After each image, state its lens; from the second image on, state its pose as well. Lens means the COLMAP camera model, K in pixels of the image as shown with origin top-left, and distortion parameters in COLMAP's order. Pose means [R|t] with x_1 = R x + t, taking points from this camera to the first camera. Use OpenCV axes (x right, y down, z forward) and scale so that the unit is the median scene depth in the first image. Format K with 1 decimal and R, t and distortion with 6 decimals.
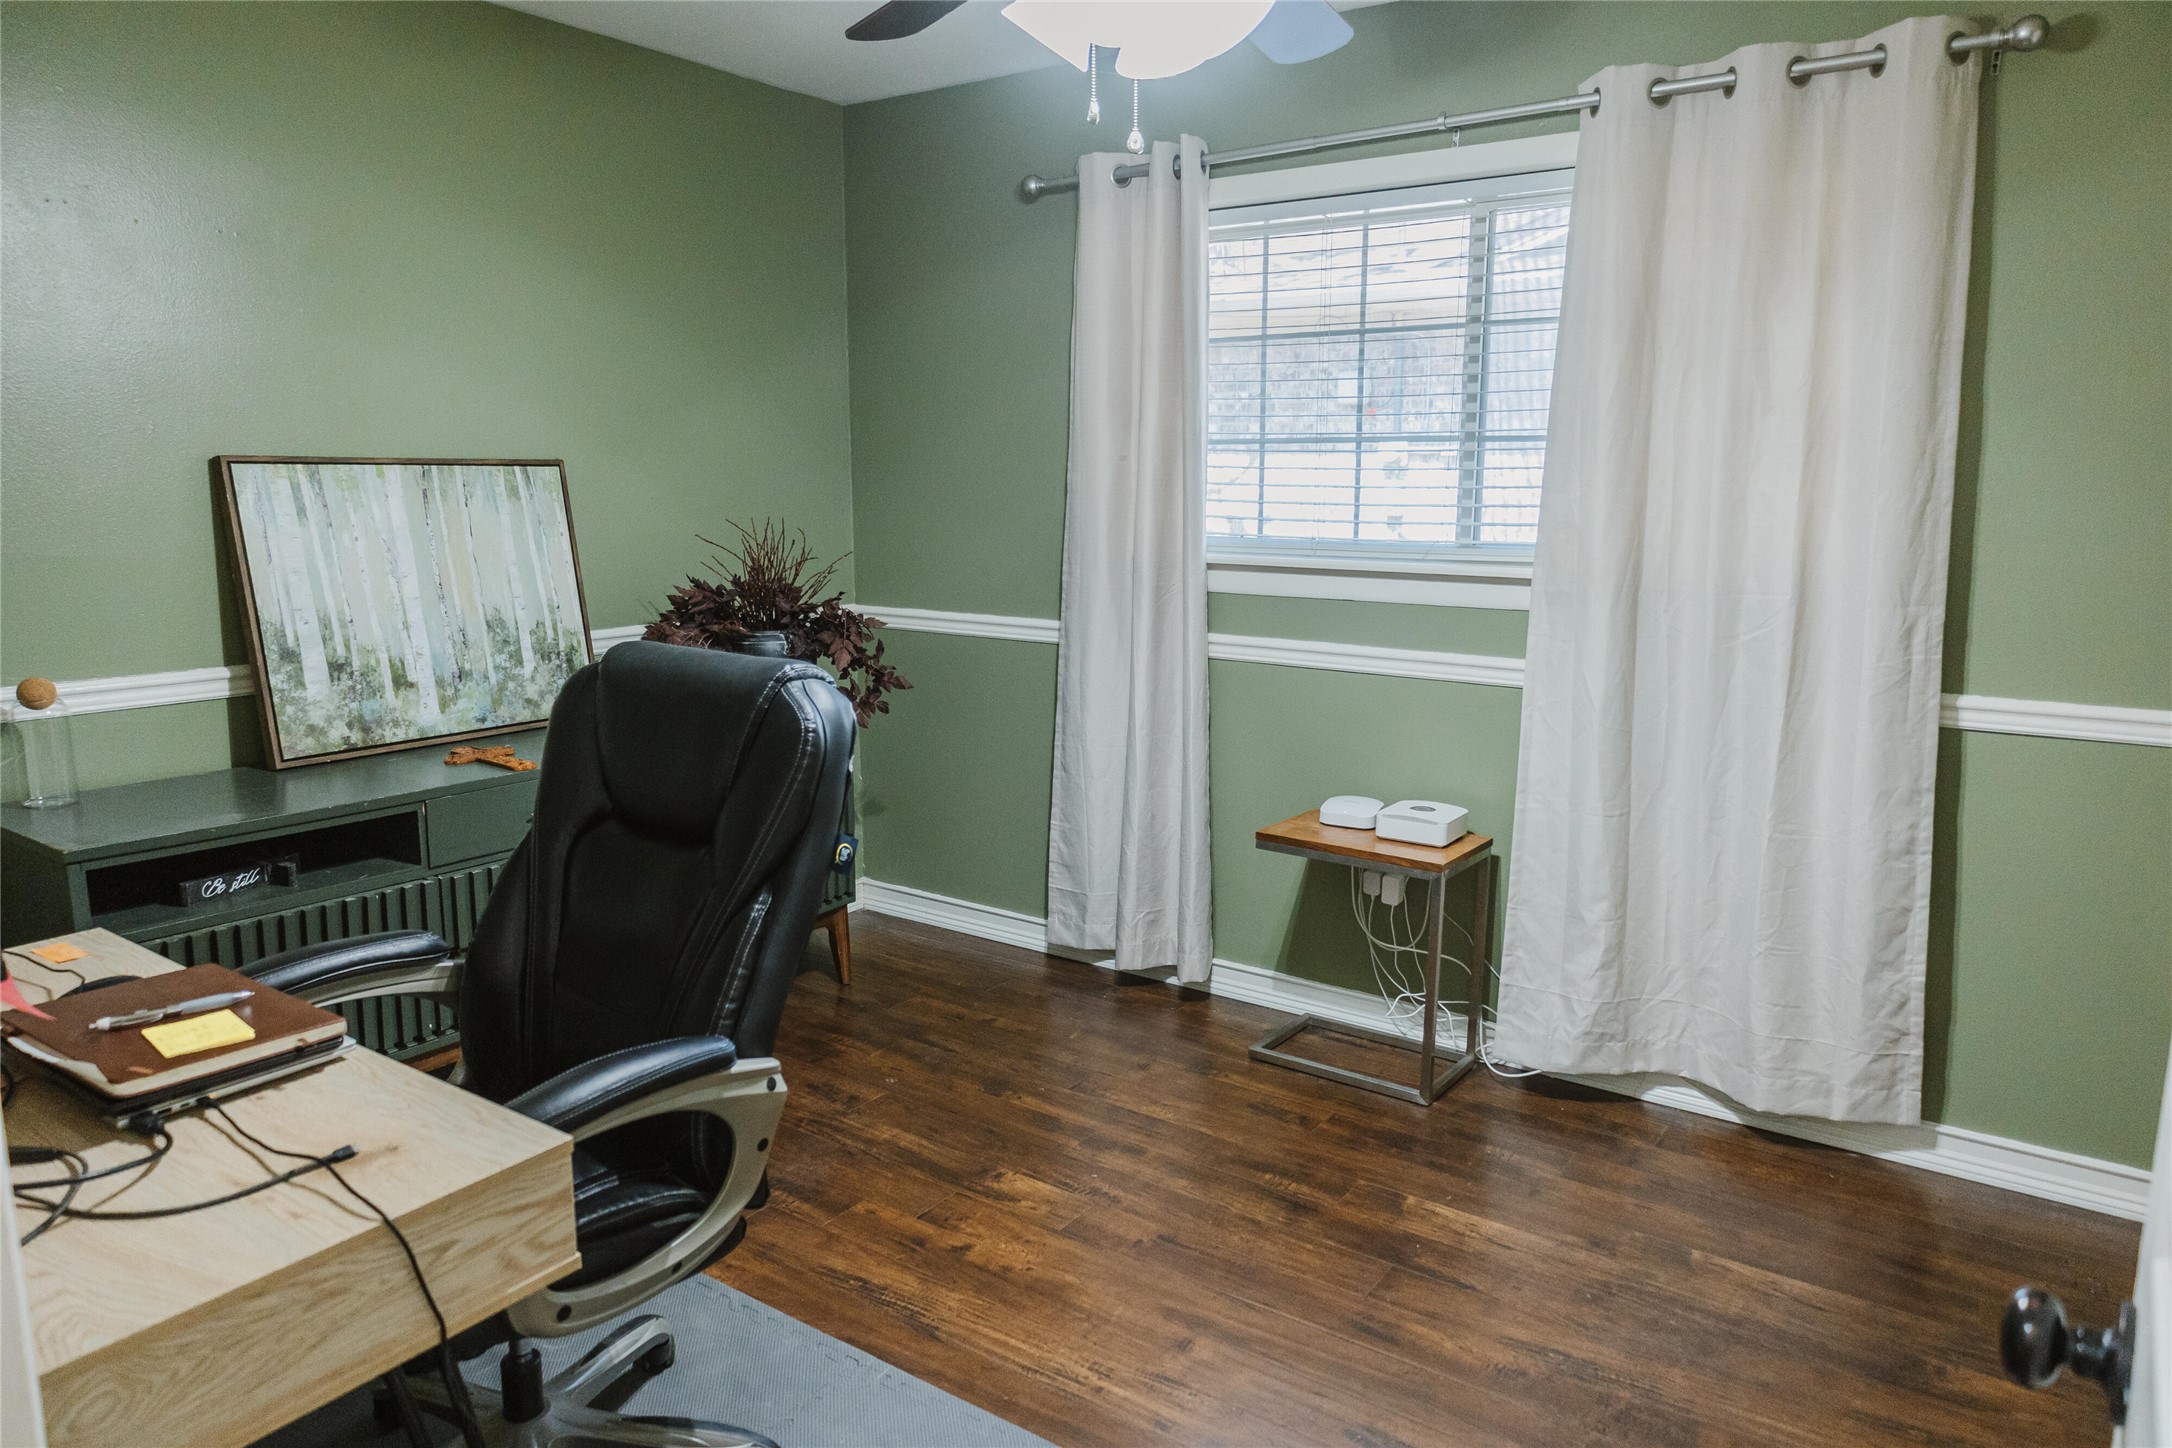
lens RADIAL K [[1437.6, 0, 1077.5], [0, 1437.6, 723.3], [0, 0, 1]] dist [0.001545, 0.002170]
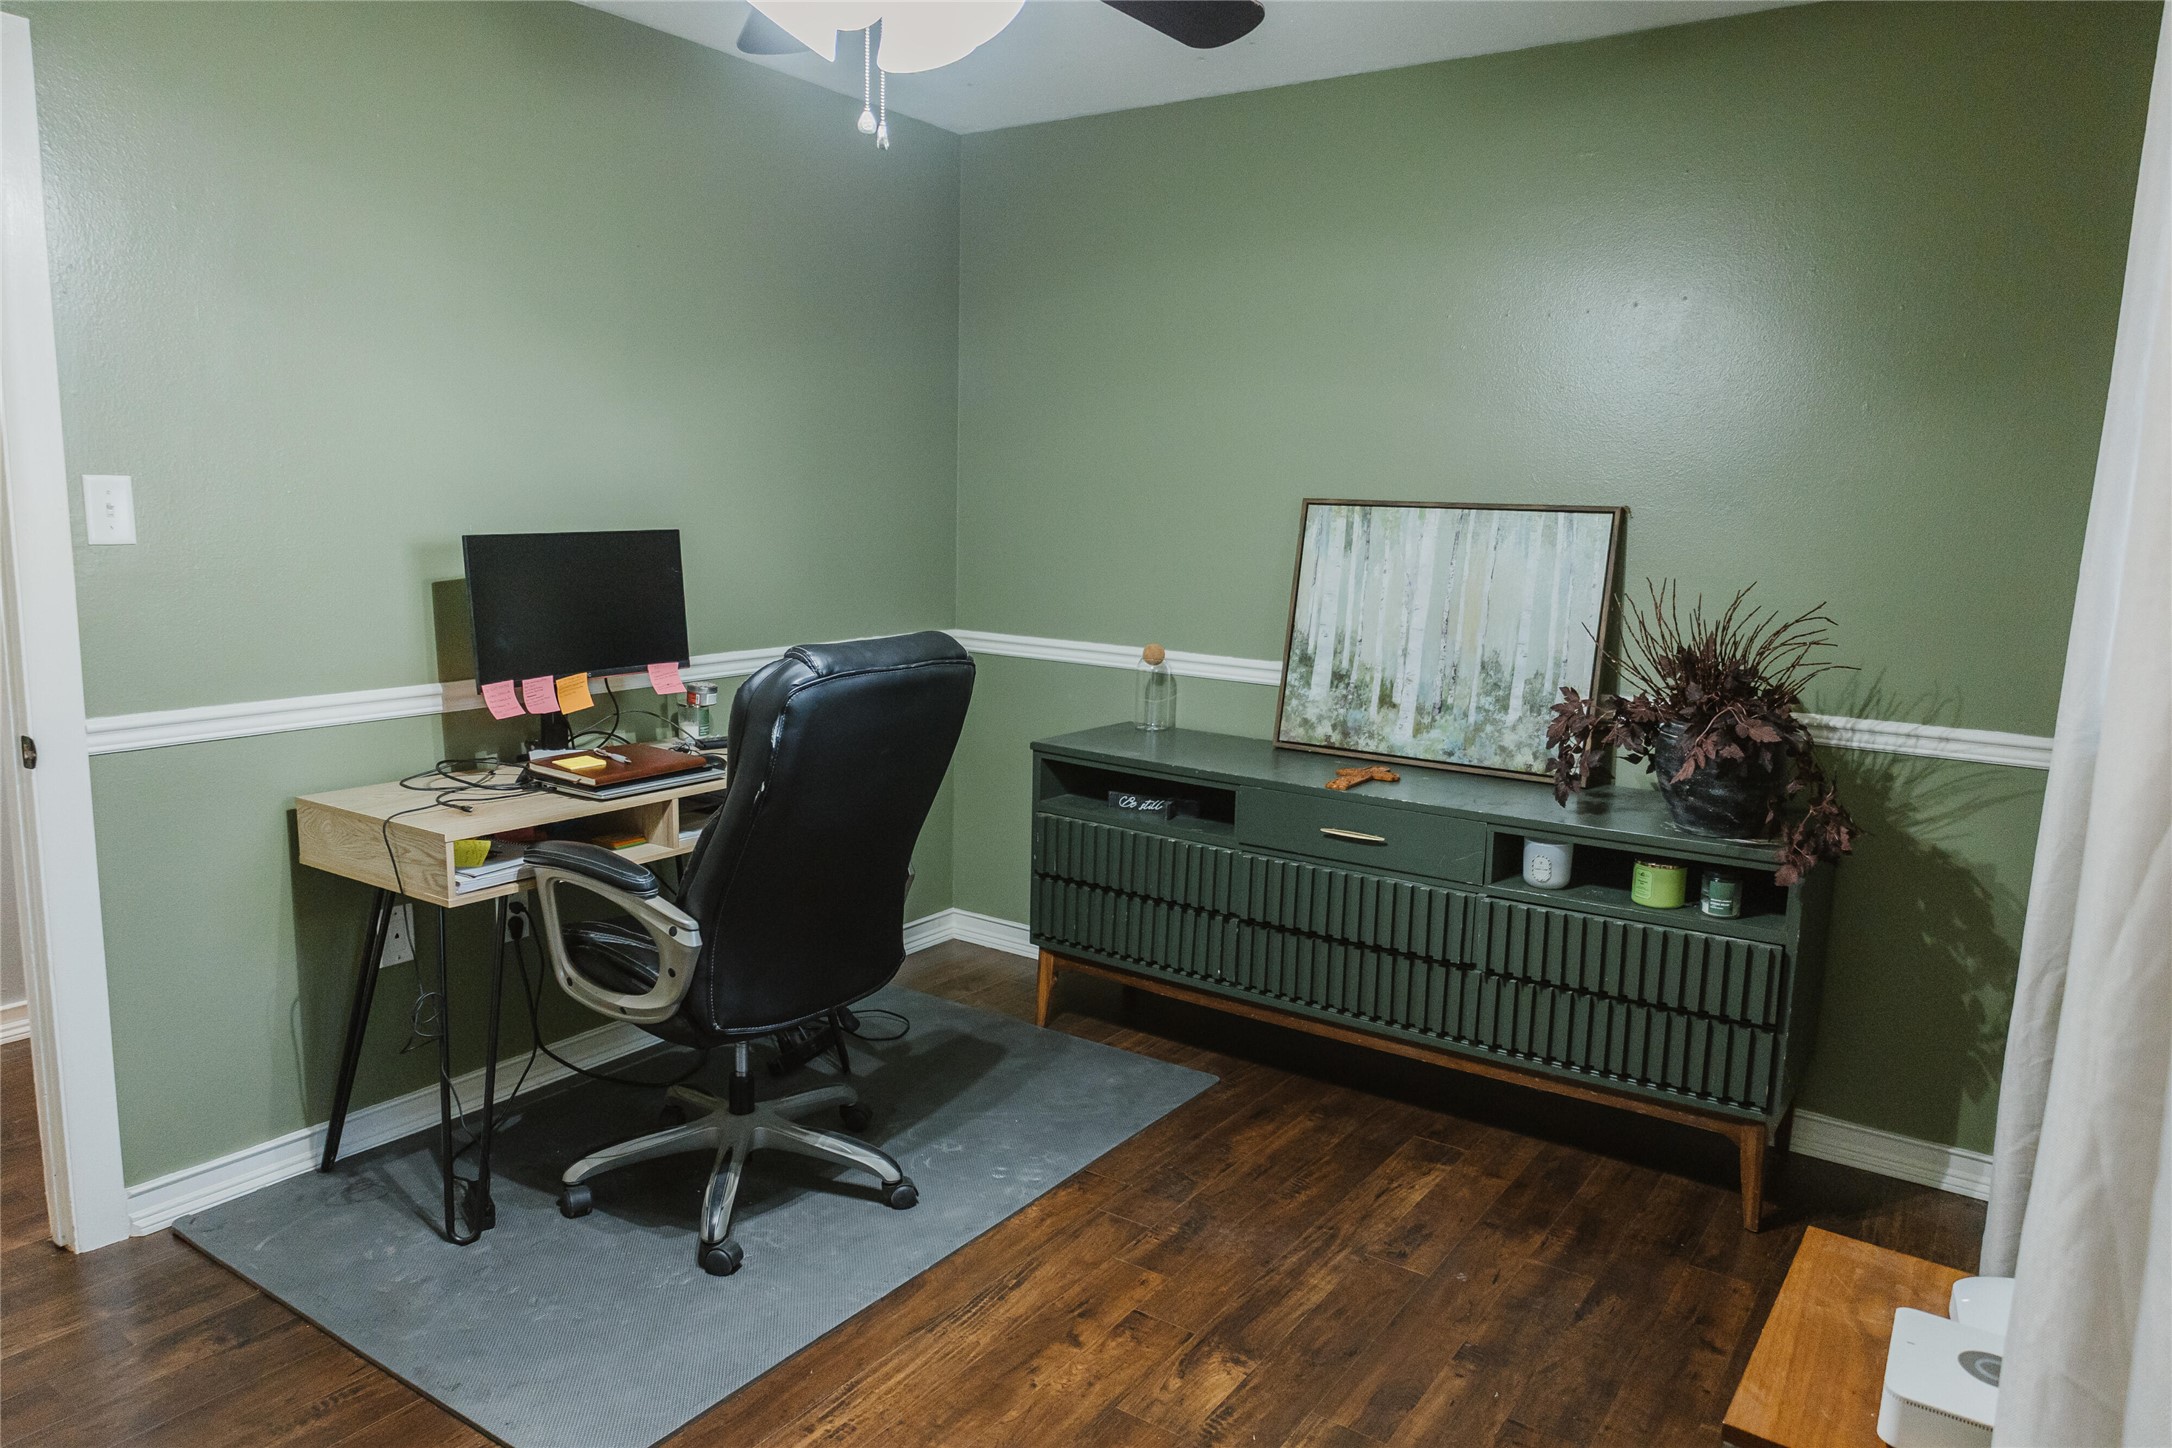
lens RADIAL K [[1437.6, 0, 1077.7], [0, 1437.6, 721.1], [0, 0, 1]] dist [0.001545, 0.002170]
pose [[0.008308, 0.144544, -0.989463, 0.629350], [-0.203479, 0.969040, 0.139852, -0.120168], [0.979044, 0.200173, 0.037462, 0.724038]]
